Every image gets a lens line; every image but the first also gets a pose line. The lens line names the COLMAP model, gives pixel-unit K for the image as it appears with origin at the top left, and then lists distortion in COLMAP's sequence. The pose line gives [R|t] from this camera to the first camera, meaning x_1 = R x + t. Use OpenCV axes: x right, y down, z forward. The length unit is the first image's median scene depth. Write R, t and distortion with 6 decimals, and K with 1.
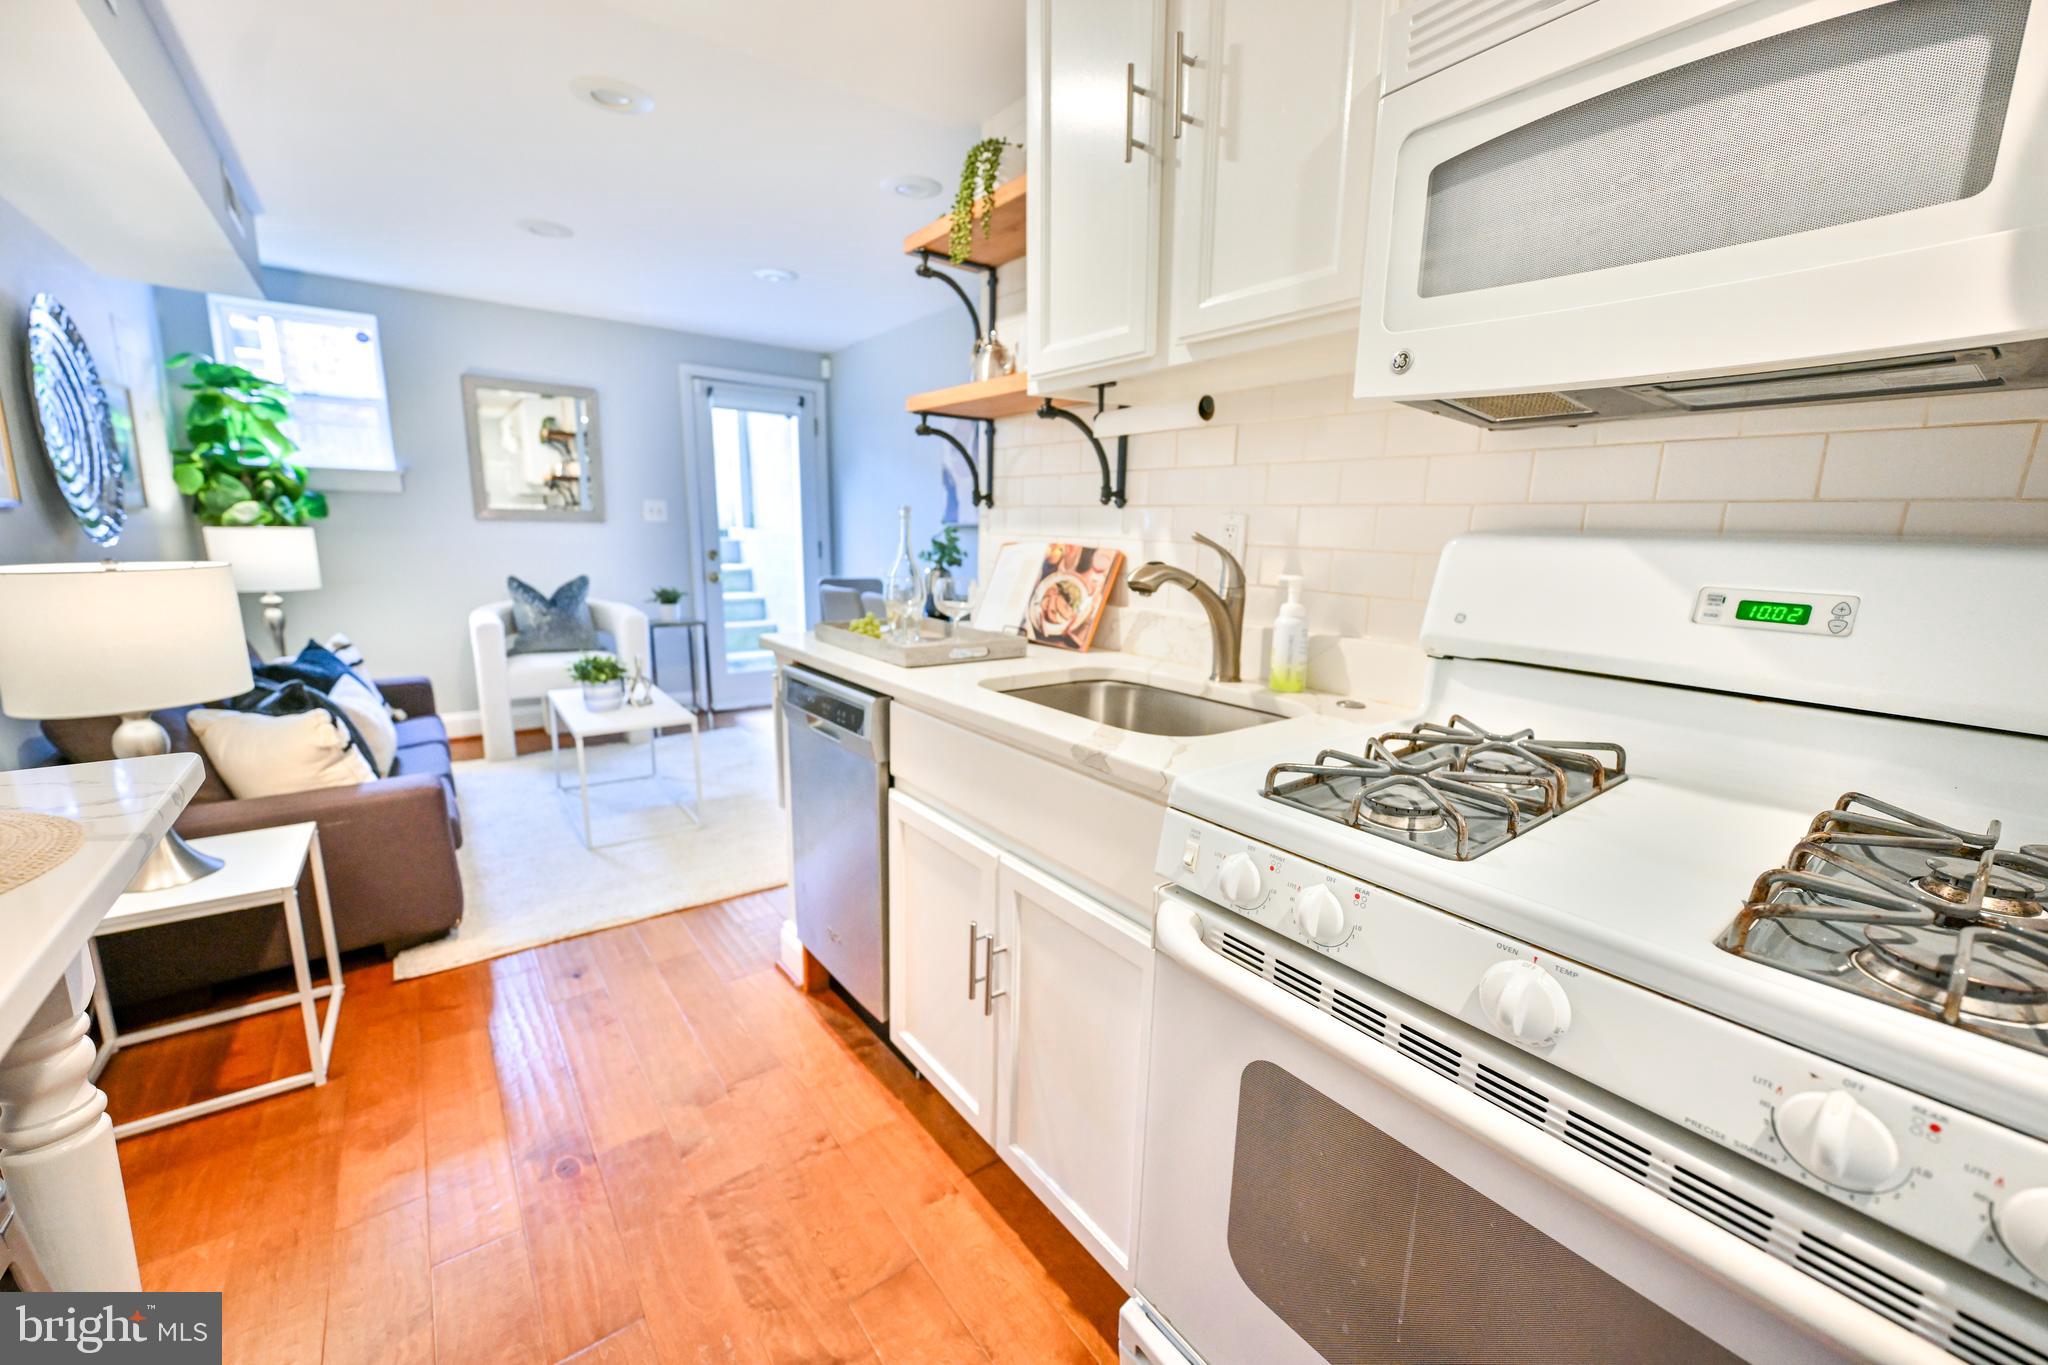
lens RADIAL K [[800.3, 0, 1024.0], [0, 800.3, 682.5], [0, 0, 1]] dist [-0.002774, -0.000210]
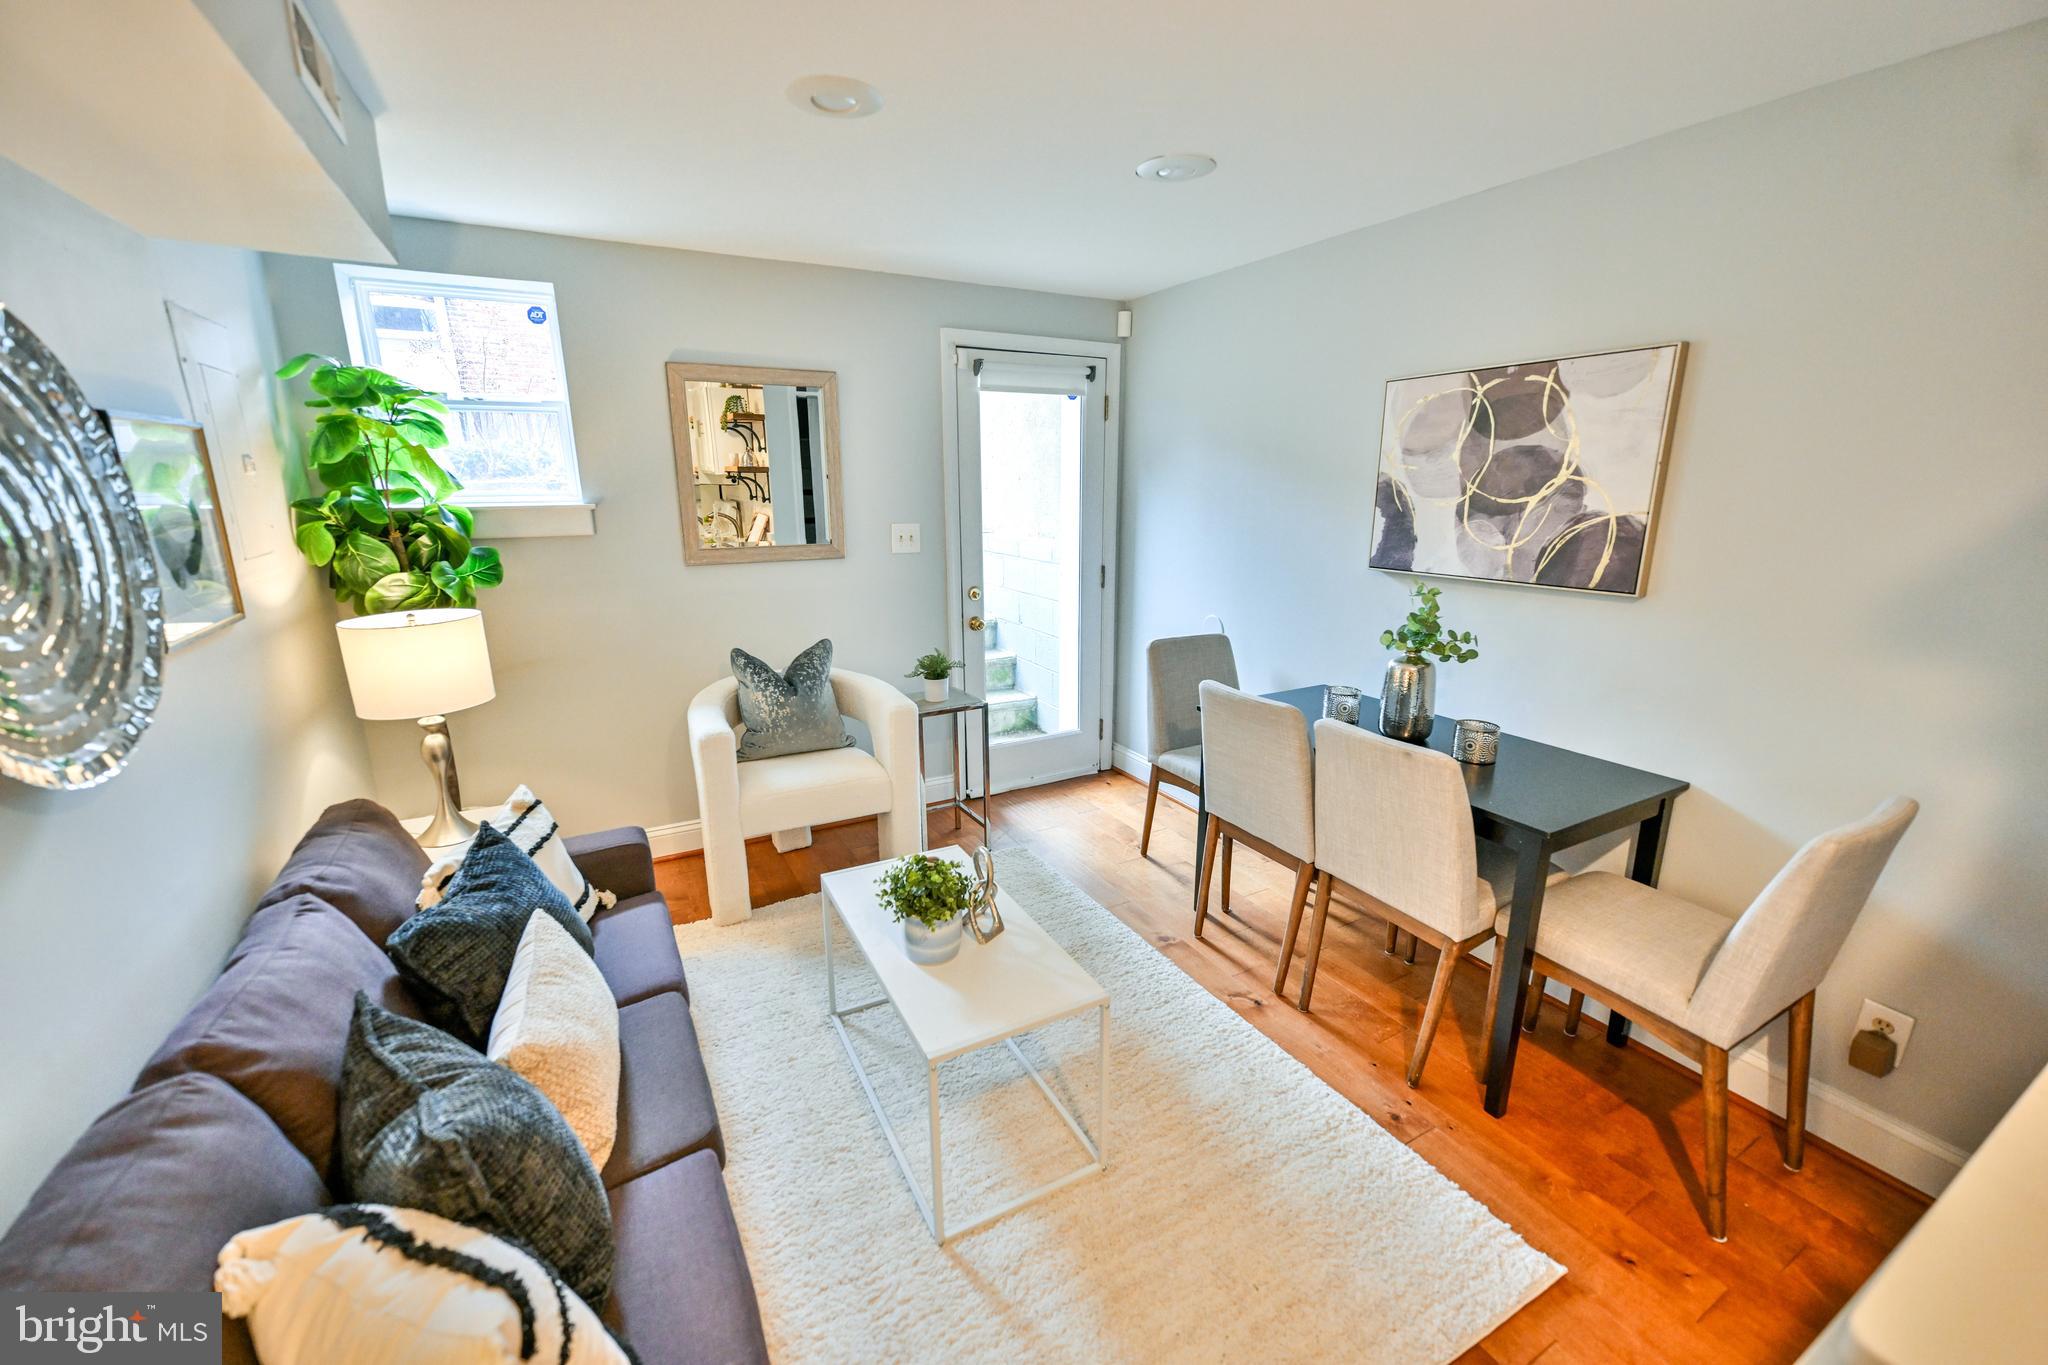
lens RADIAL K [[807.9, 0, 1018.4], [0, 807.9, 681.9], [0, 0, 1]] dist [0.000024, 0.000017]
pose [[0.988217, 0.015045, -0.152320, -0.405491], [-0.005885, 0.998156, 0.060408, -0.212407], [0.152948, -0.058799, 0.986483, 0.469458]]
